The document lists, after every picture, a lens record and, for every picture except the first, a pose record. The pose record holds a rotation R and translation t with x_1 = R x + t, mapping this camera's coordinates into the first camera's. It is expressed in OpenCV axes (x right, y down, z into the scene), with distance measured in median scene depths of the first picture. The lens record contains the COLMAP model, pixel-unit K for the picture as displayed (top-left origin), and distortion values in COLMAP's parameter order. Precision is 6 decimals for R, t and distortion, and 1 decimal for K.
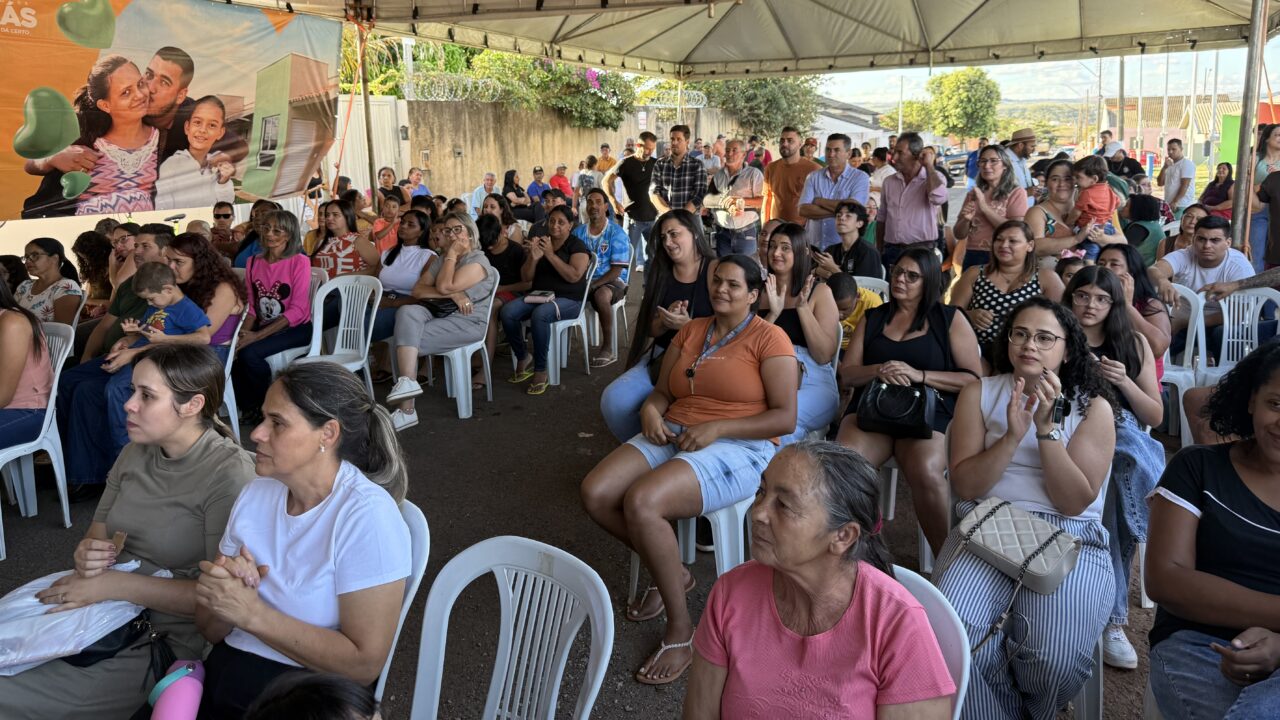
lens RADIAL K [[859.0, 0, 635.1], [0, 859.0, 233.5], [0, 0, 1]] dist [0.170078, -0.240337]
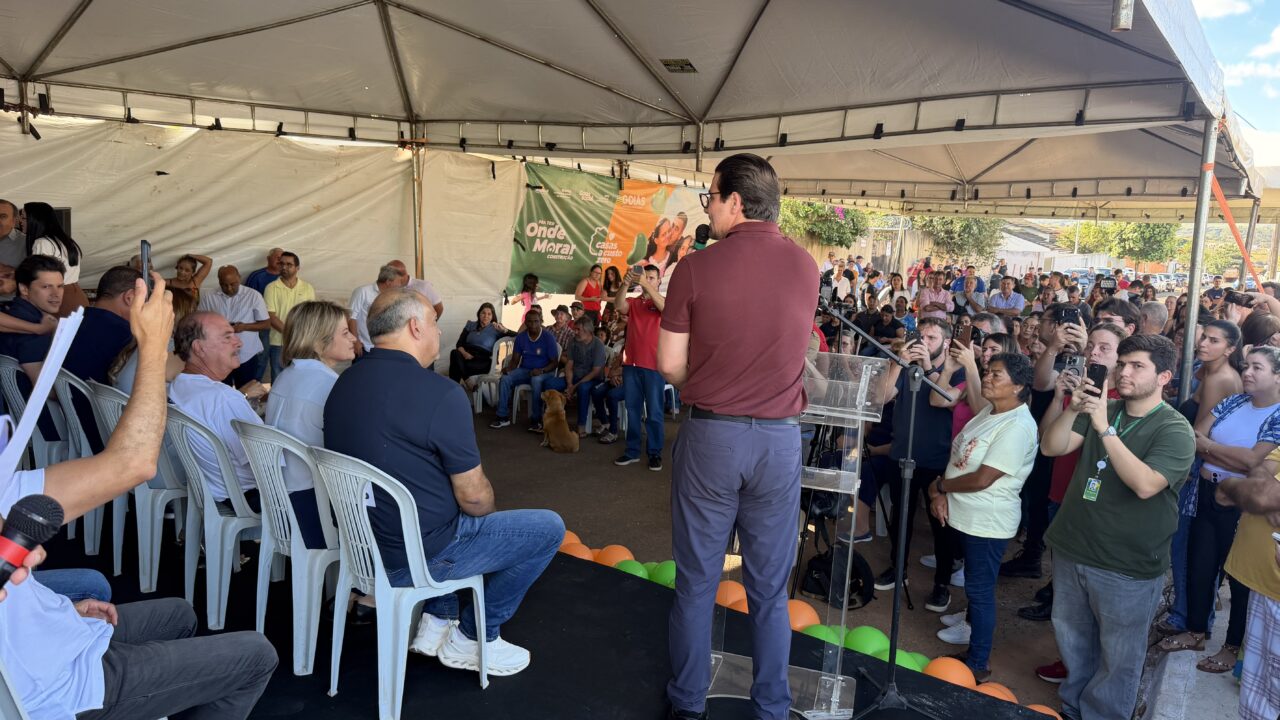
lens RADIAL K [[890.3, 0, 635.3], [0, 890.3, 365.6], [0, 0, 1]] dist [0.155949, -0.301427]
pose [[0.985438, 0.084587, -0.147505, -0.147611], [-0.078028, 0.995711, 0.049710, 0.022890], [0.151077, -0.037477, 0.987811, -0.524425]]
